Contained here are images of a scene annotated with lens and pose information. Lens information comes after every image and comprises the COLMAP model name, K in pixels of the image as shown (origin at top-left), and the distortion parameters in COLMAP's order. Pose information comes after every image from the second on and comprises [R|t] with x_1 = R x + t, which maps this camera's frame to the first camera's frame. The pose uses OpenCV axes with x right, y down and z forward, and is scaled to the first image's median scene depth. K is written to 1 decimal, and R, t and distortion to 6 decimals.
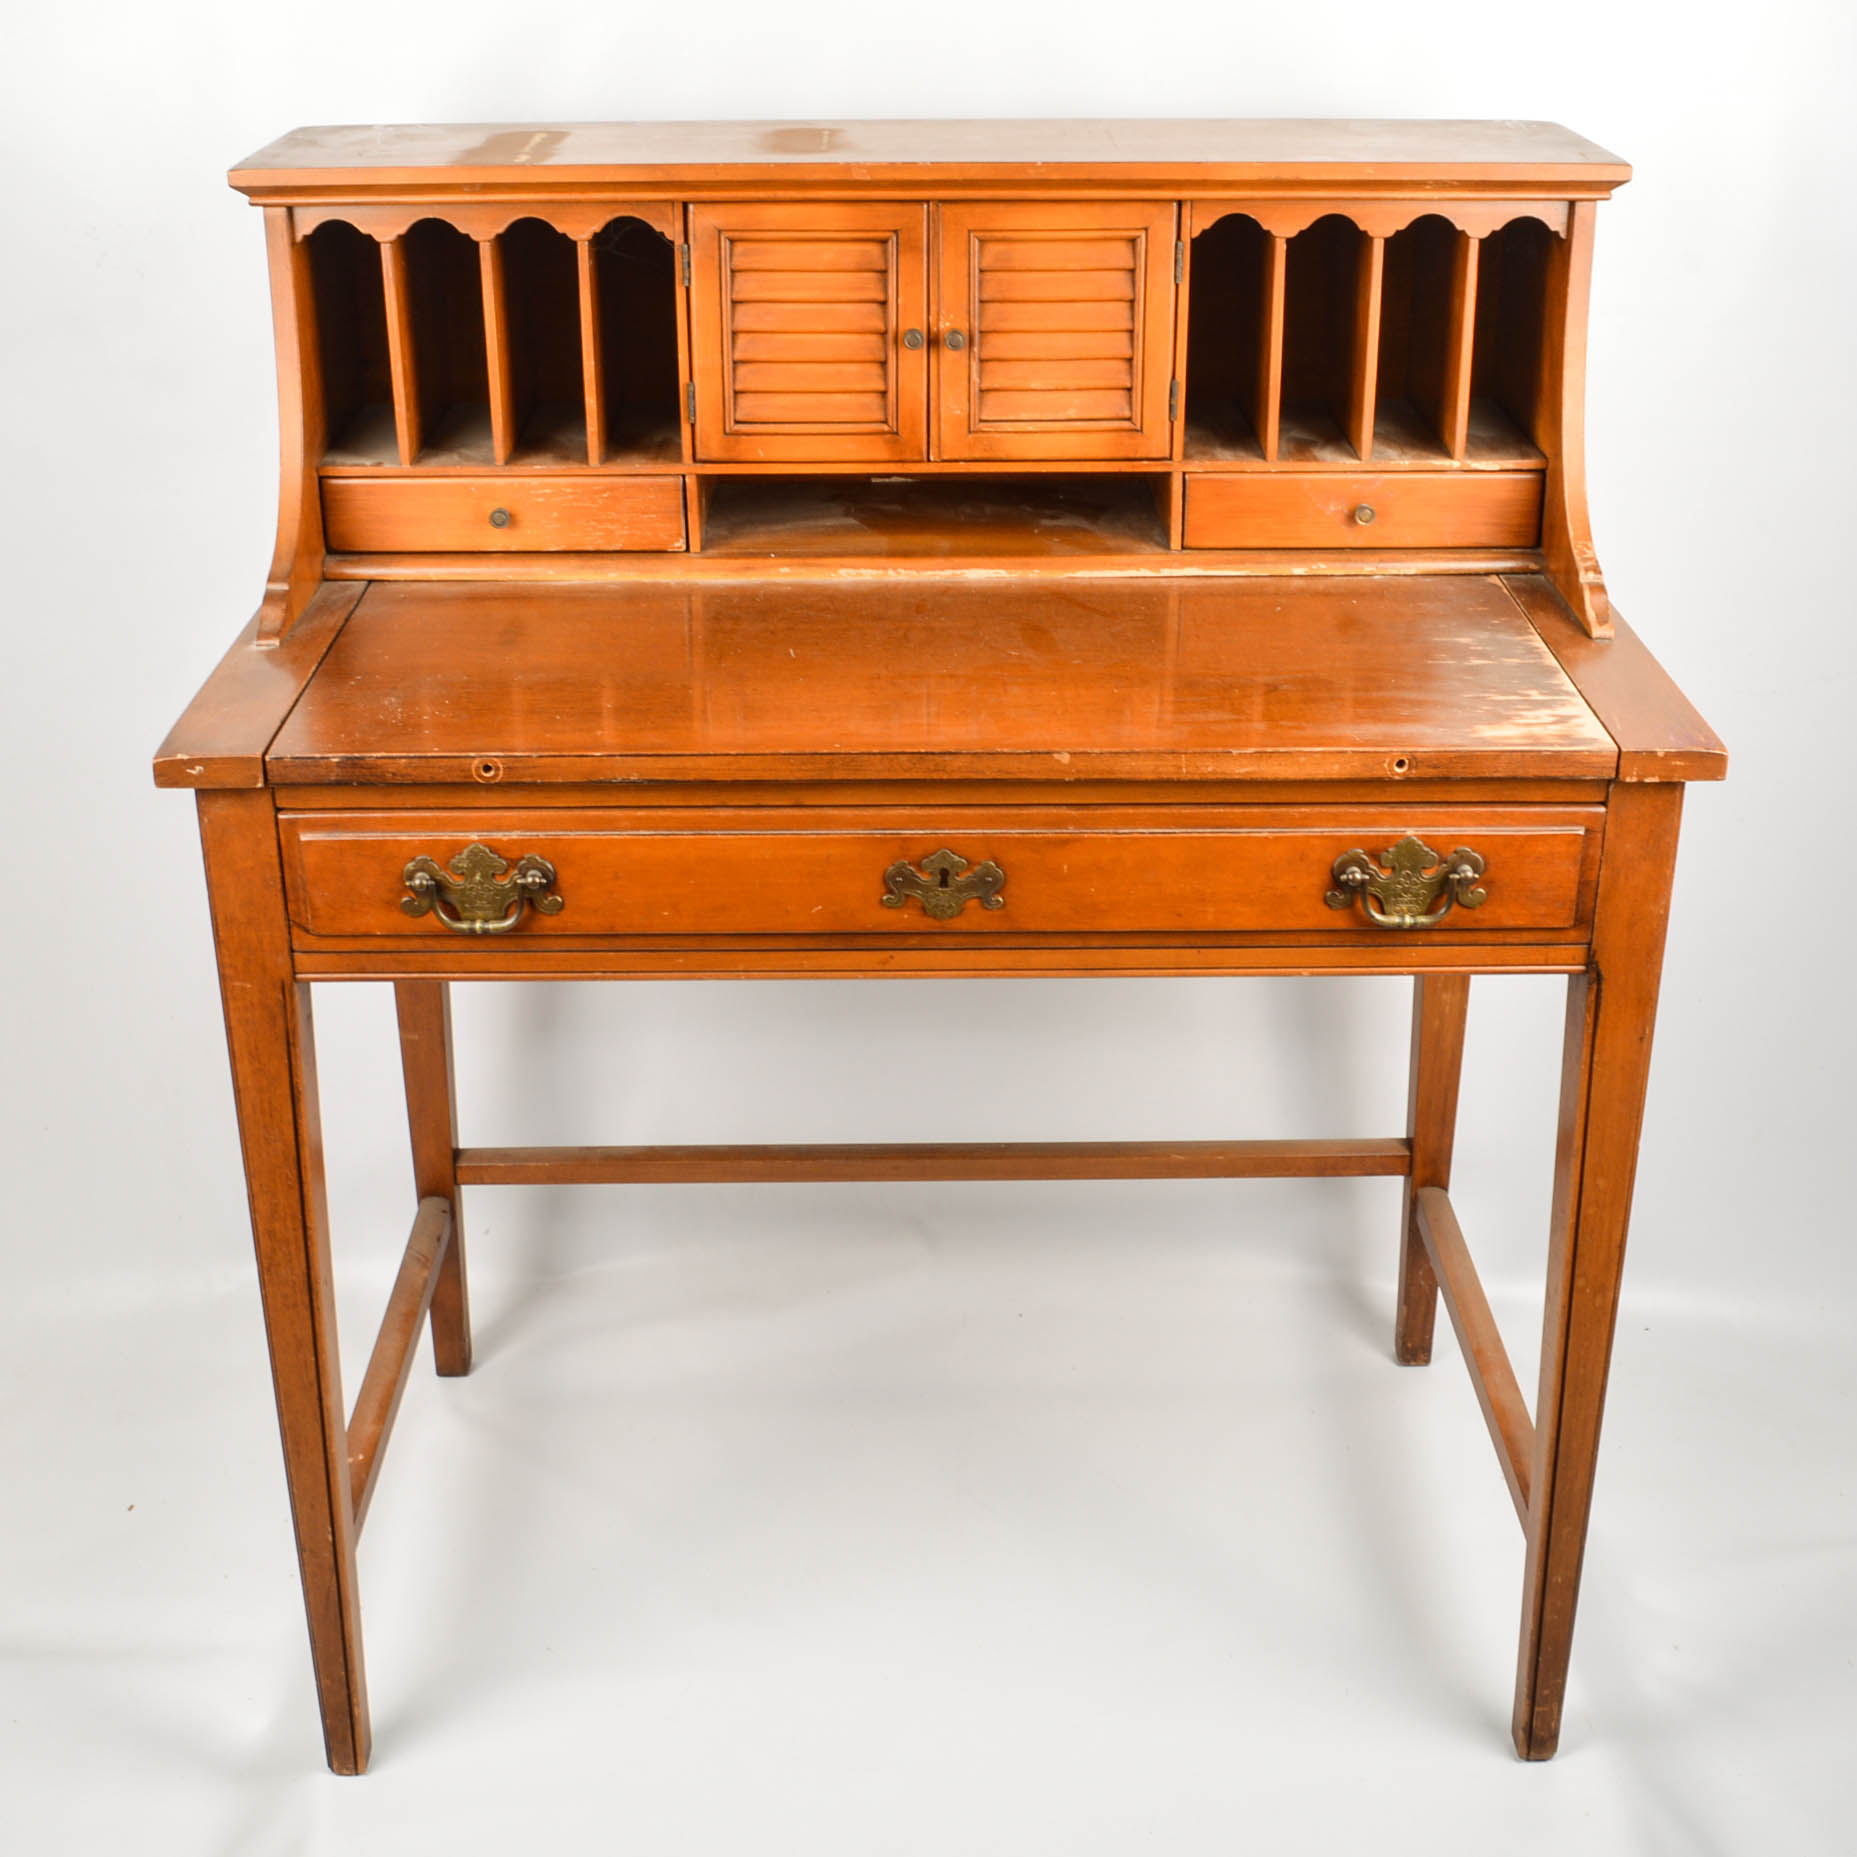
lens RADIAL K [[2594.6, 0, 941.0], [0, 2594.6, 966.8], [0, 0, 1]] dist [-0.072041, -0.055319]
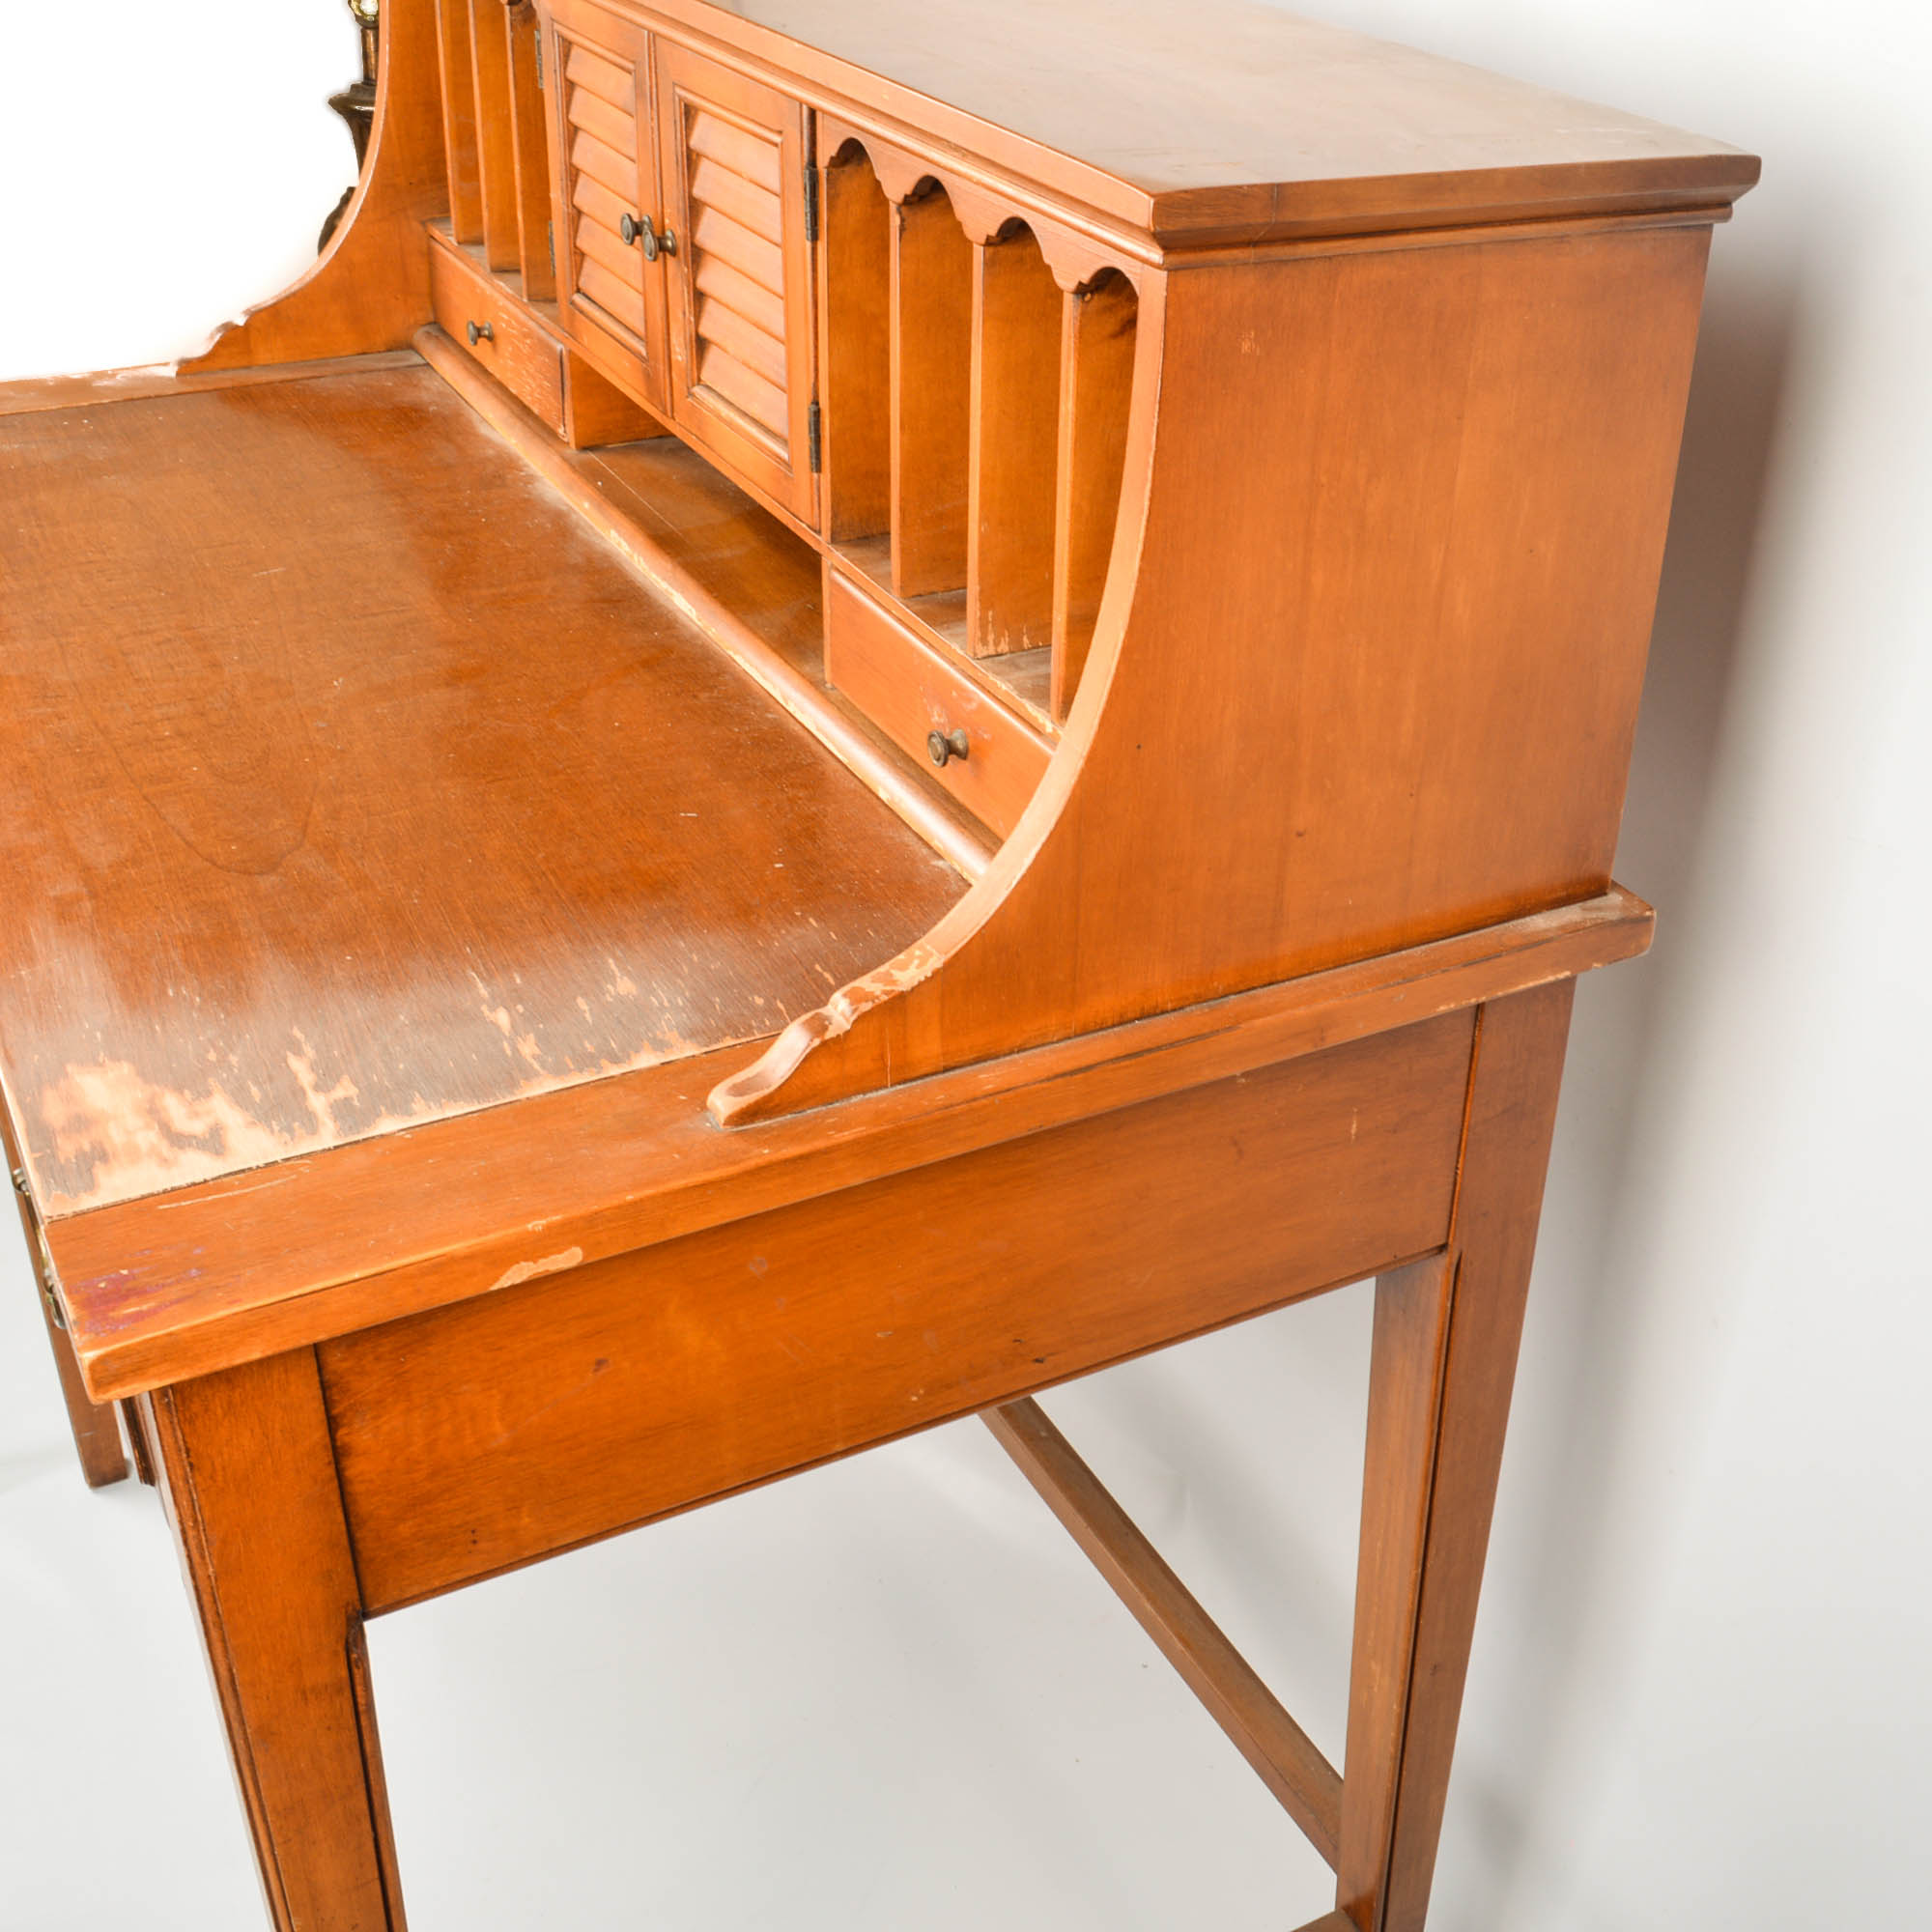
lens RADIAL K [[2390.7, 0, 1184.2], [0, 2390.7, 965.0], [0, 0, 1]] dist [-0.080257, -0.018781]
pose [[0.504190, 0.462329, -0.729414, 0.614469], [-0.422467, 0.868706, 0.258597, -0.305255], [0.753203, 0.177771, 0.633311, 0.778236]]
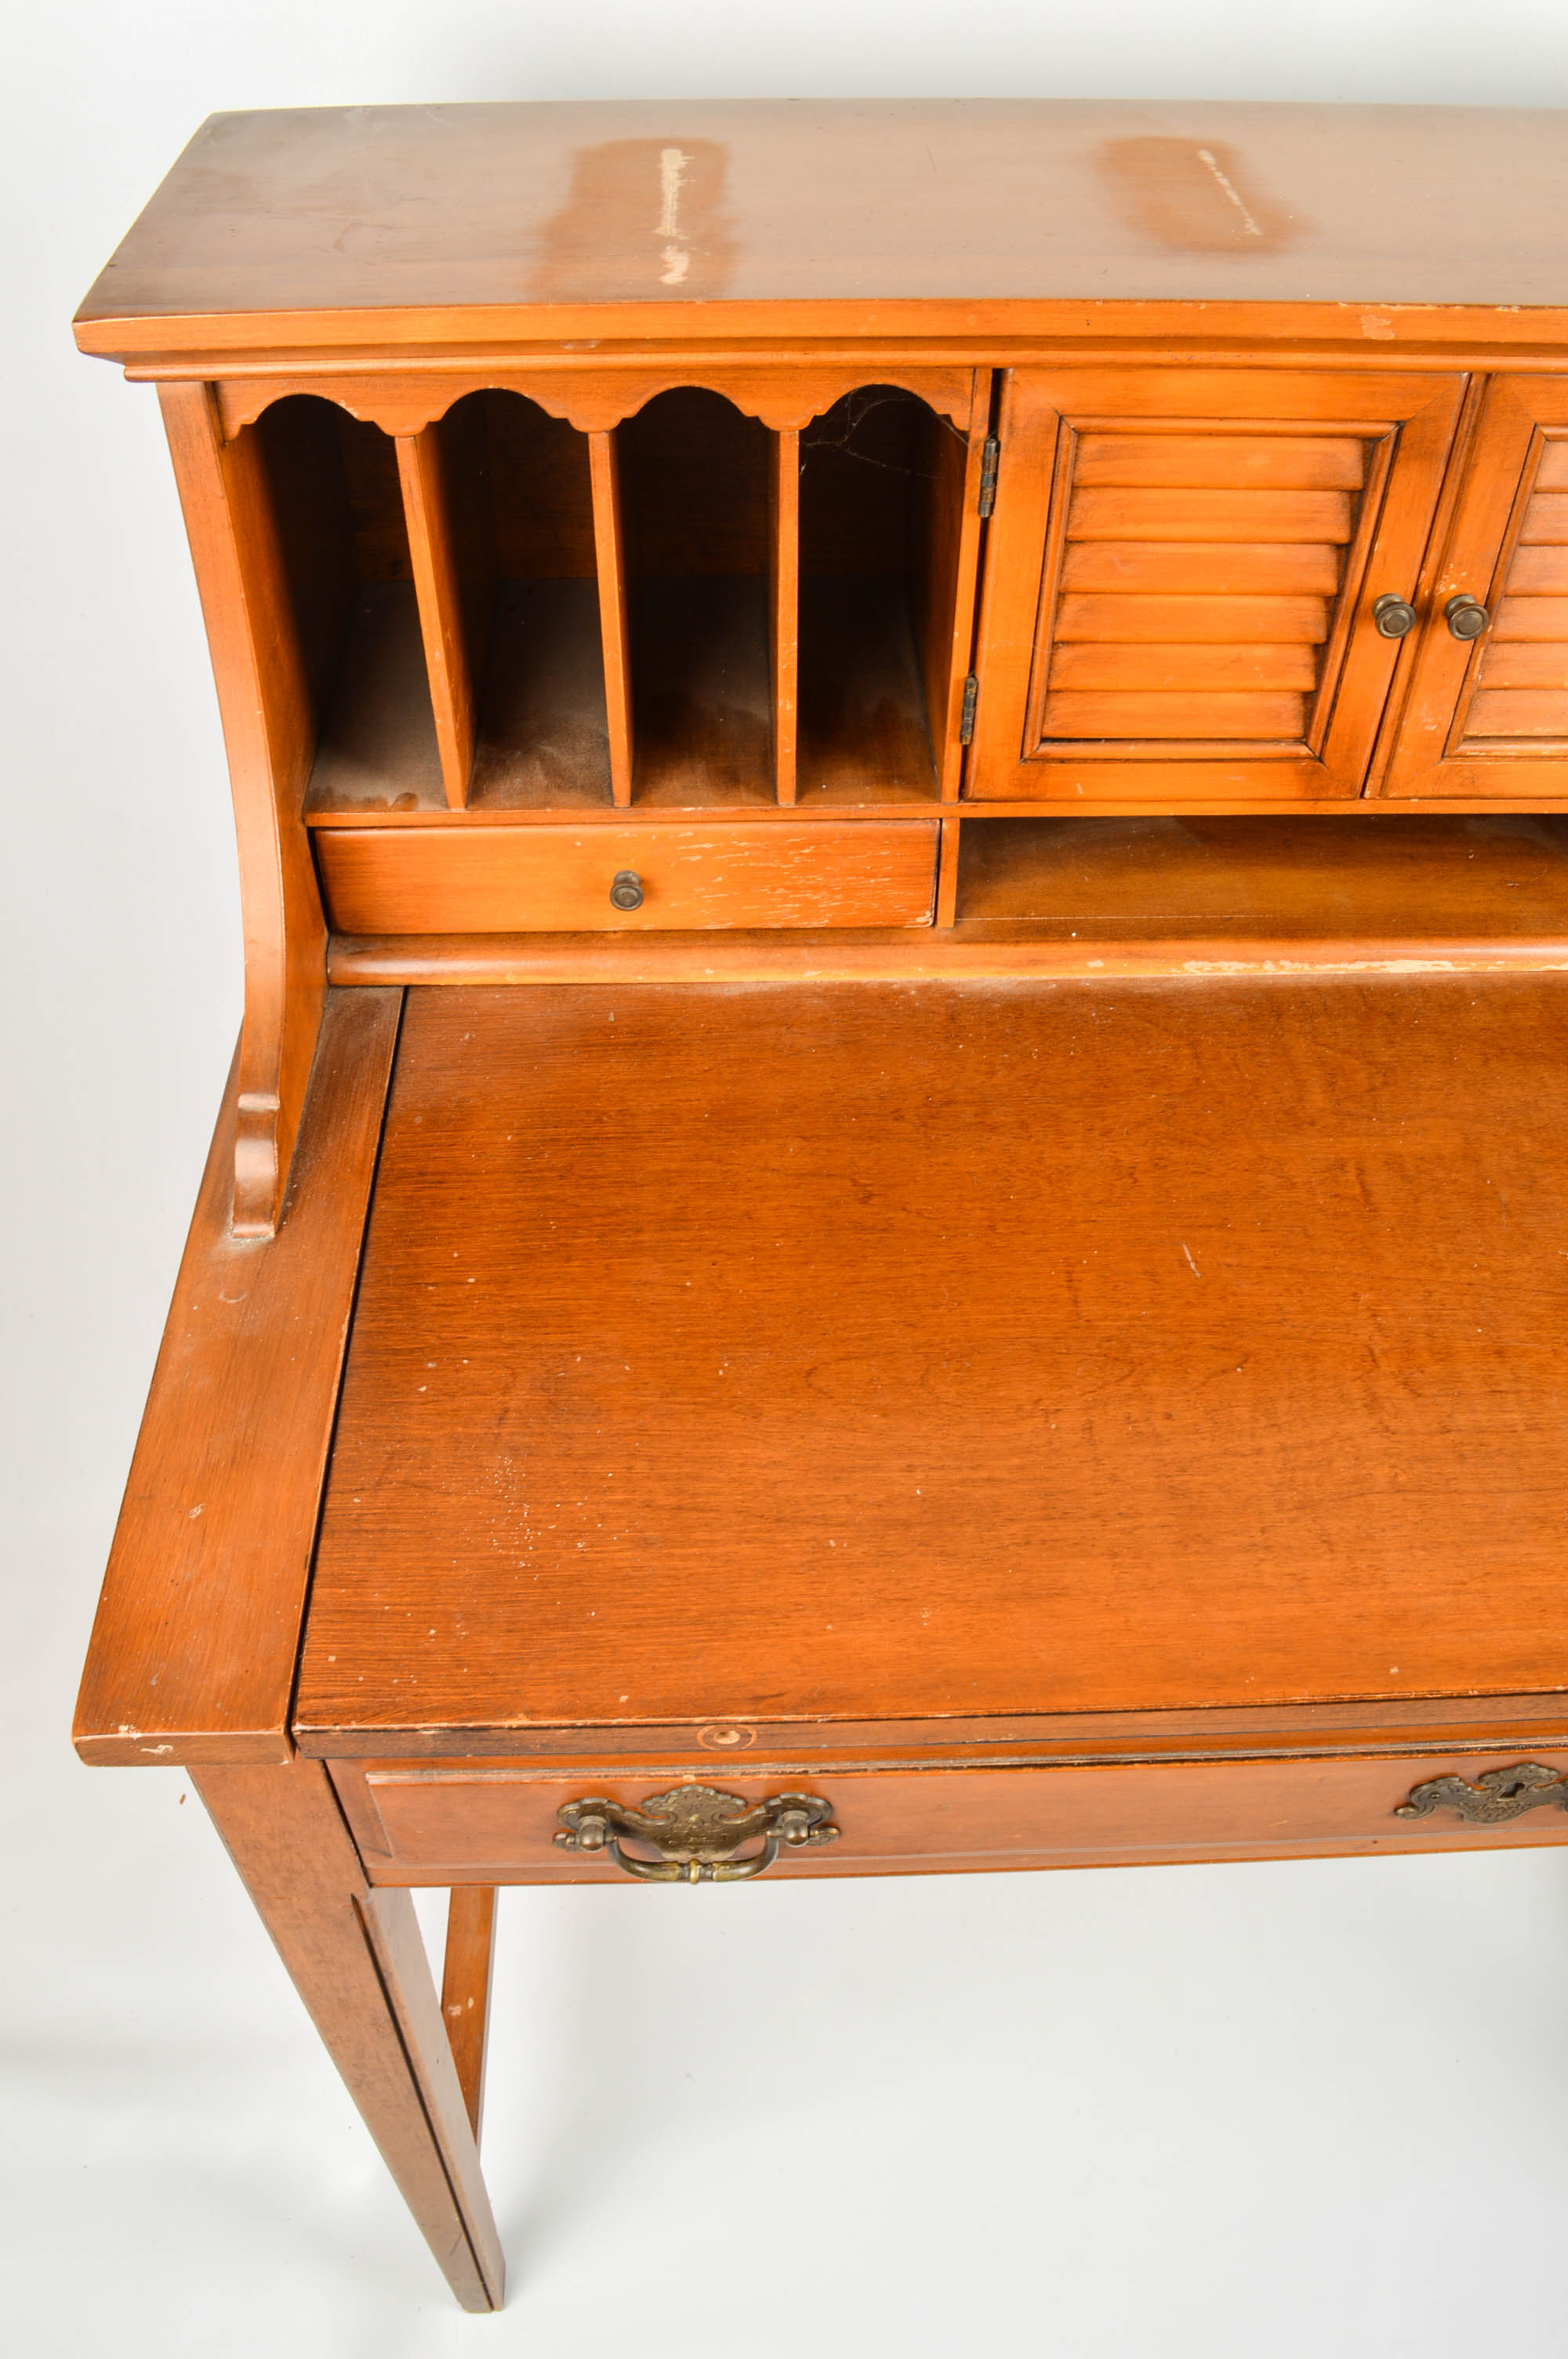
lens RADIAL K [[1870.3, 0, 775.4], [0, 1870.3, 1188.9], [0, 0, 1]] dist [-0.089150, 0.015602]
pose [[0.999895, -0.008226, 0.011913, -0.150905], [0.003553, 0.937154, 0.348897, -0.274206], [-0.014034, -0.348818, 0.937085, 0.616925]]
